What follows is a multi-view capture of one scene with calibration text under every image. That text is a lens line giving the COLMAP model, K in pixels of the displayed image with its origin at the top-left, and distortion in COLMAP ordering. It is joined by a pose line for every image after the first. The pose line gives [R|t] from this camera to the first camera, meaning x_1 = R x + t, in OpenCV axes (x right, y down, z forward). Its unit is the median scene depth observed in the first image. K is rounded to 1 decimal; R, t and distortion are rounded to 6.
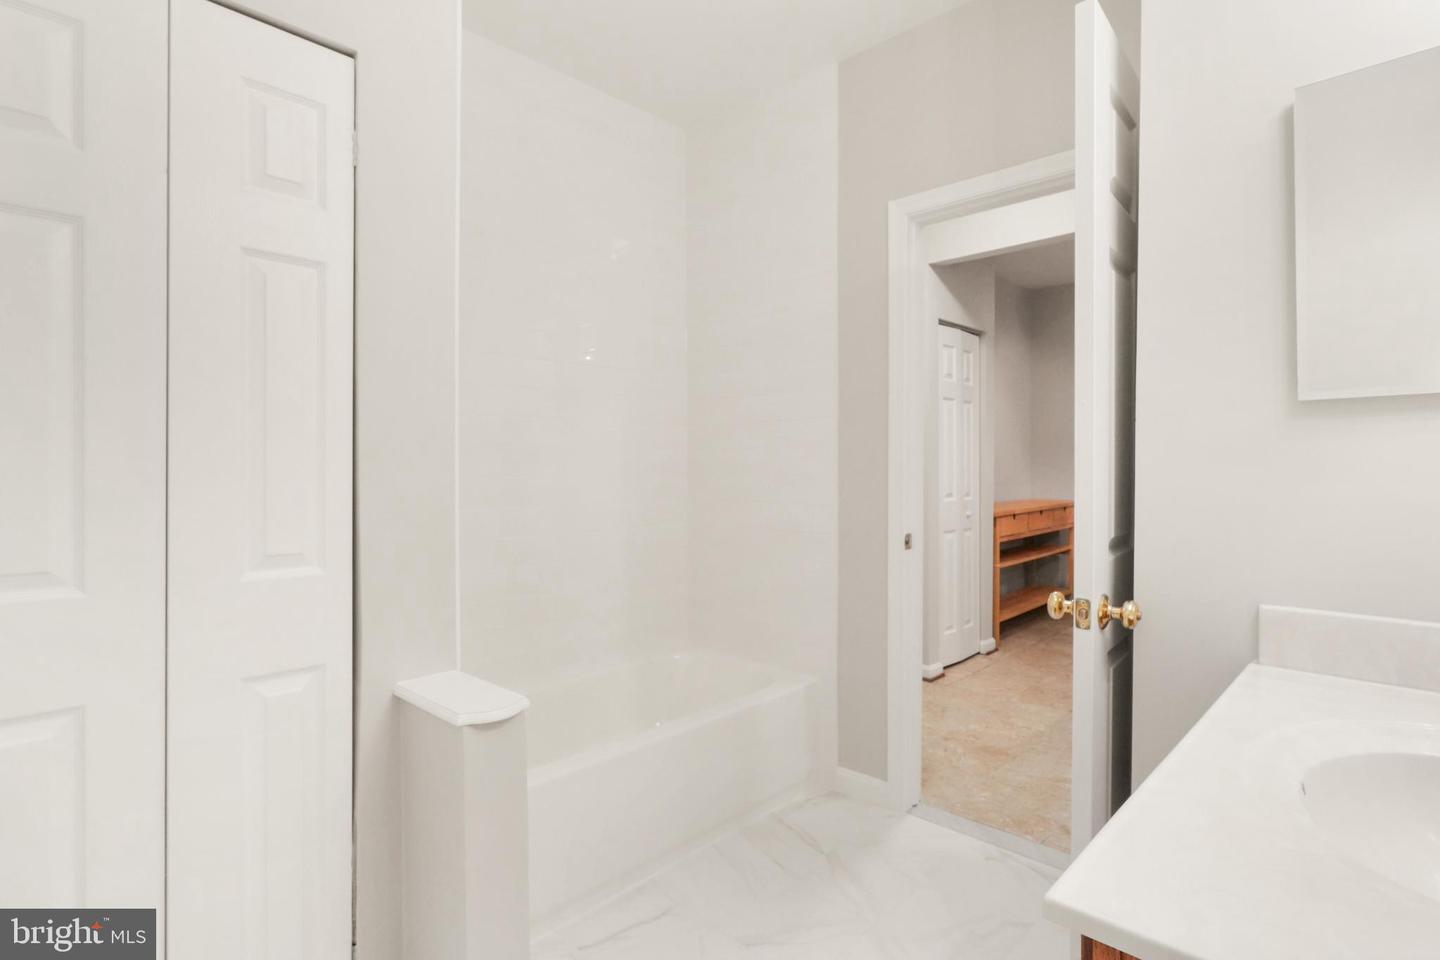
lens RADIAL K [[718.3, 0, 714.8], [0, 718.3, 460.6], [0, 0, 1]] dist [-0.024940, 0.013539]
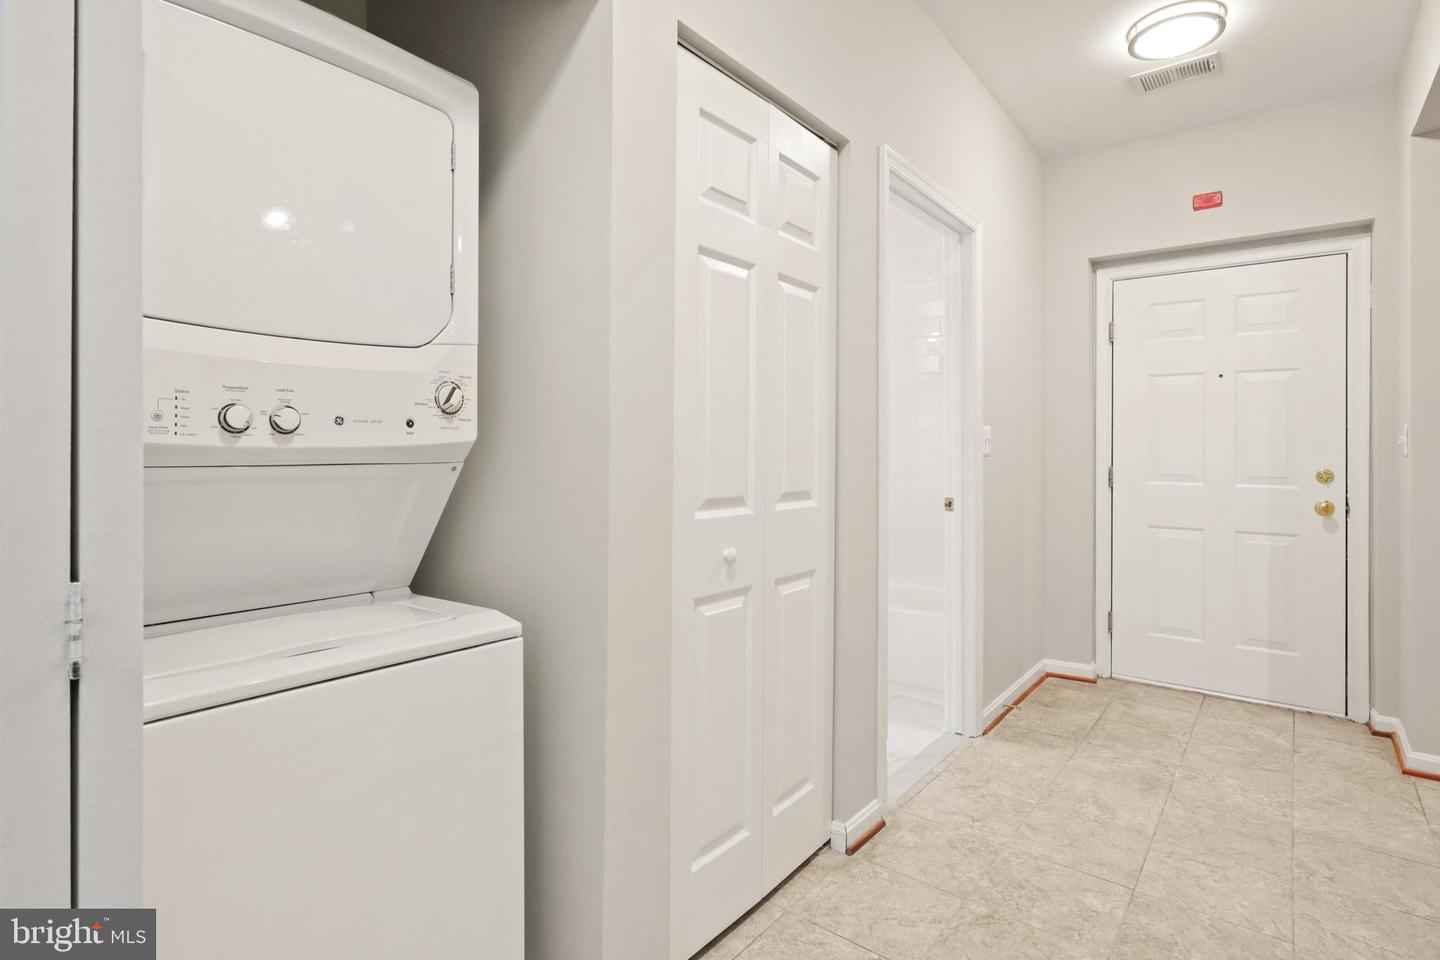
lens RADIAL K [[727.7, 0, 716.6], [0, 727.7, 449.8], [0, 0, 1]] dist [-0.007518, 0.000075]
pose [[0.096733, -0.002739, -0.995307, 1.251888], [0.001219, 0.999996, -0.002634, 0.024007], [0.995310, -0.000958, 0.096736, 0.441213]]
